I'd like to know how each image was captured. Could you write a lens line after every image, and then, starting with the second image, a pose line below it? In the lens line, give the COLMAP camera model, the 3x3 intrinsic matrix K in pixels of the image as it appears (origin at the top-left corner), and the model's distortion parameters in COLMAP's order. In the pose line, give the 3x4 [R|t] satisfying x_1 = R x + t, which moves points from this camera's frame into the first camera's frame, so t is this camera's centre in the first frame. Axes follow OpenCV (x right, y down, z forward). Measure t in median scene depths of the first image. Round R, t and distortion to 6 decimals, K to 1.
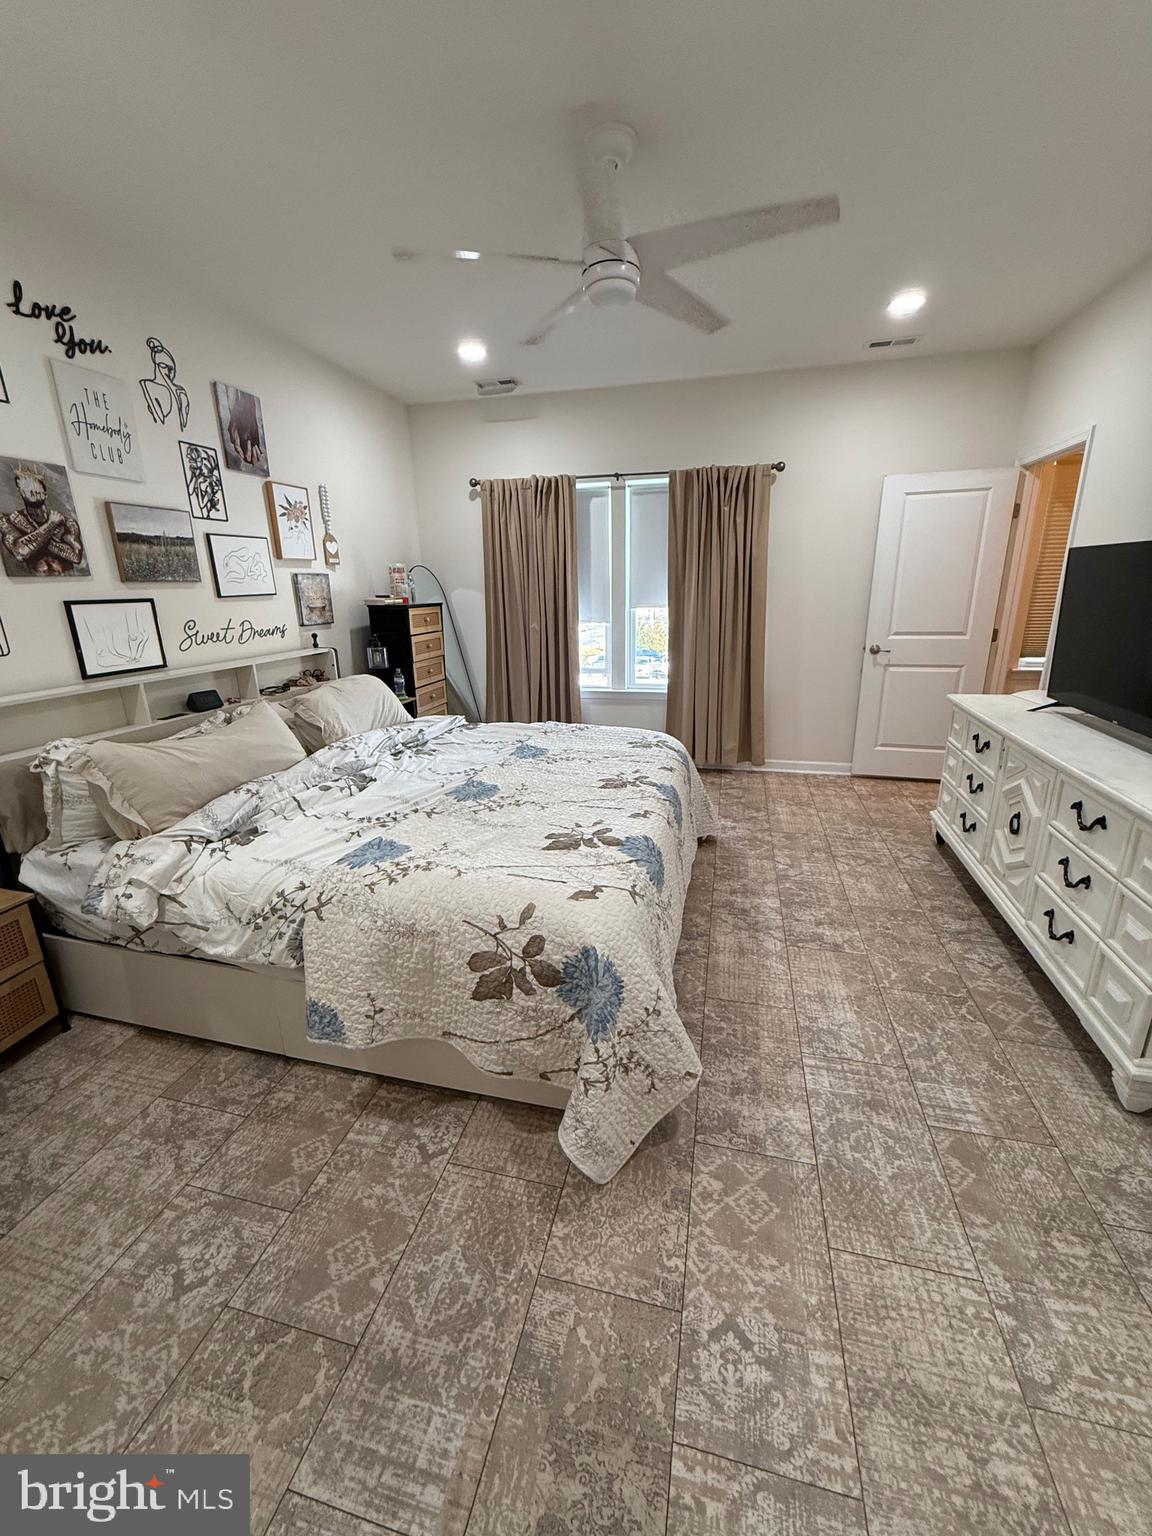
lens RADIAL K [[615.2, 0, 579.0], [0, 615.2, 765.7], [0, 0, 1]] dist [-0.007805, 0.000822]
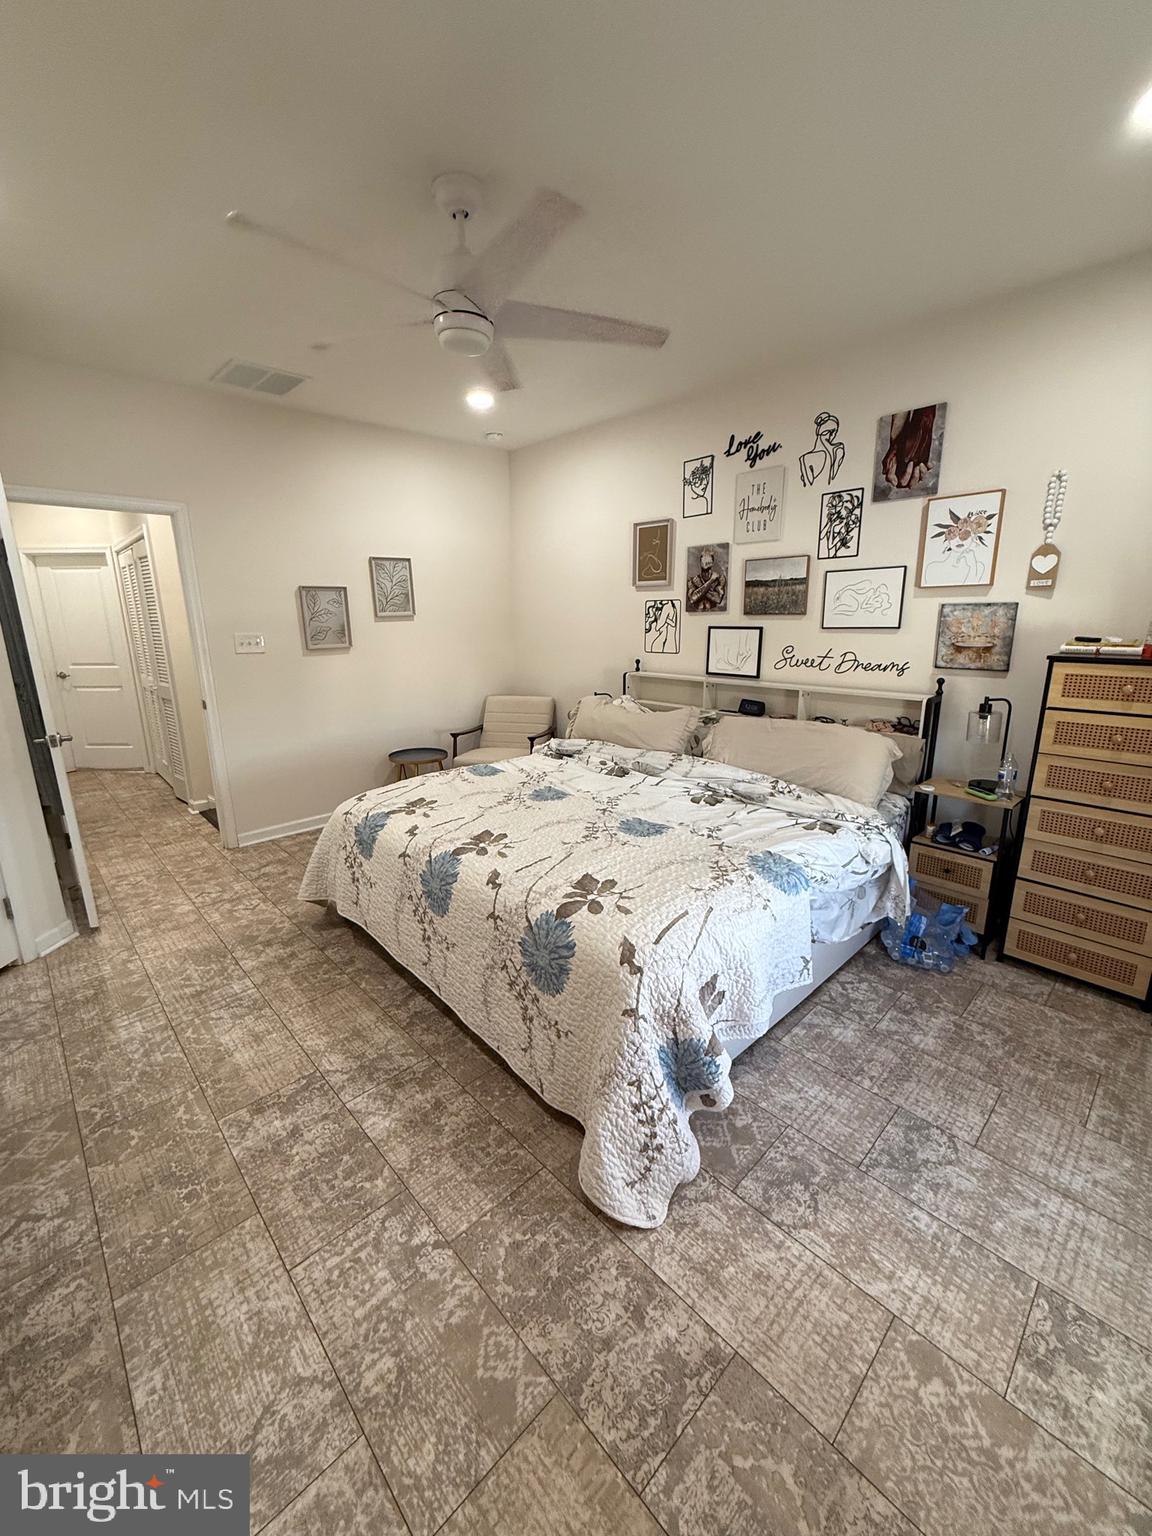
lens RADIAL K [[615.2, 0, 578.9], [0, 615.2, 764.7], [0, 0, 1]] dist [-0.007805, 0.000822]
pose [[-0.542310, 0.220885, -0.810623, 0.655574], [-0.220554, 0.893559, 0.391036, -0.428959], [0.810713, 0.390849, -0.435869, 1.341649]]
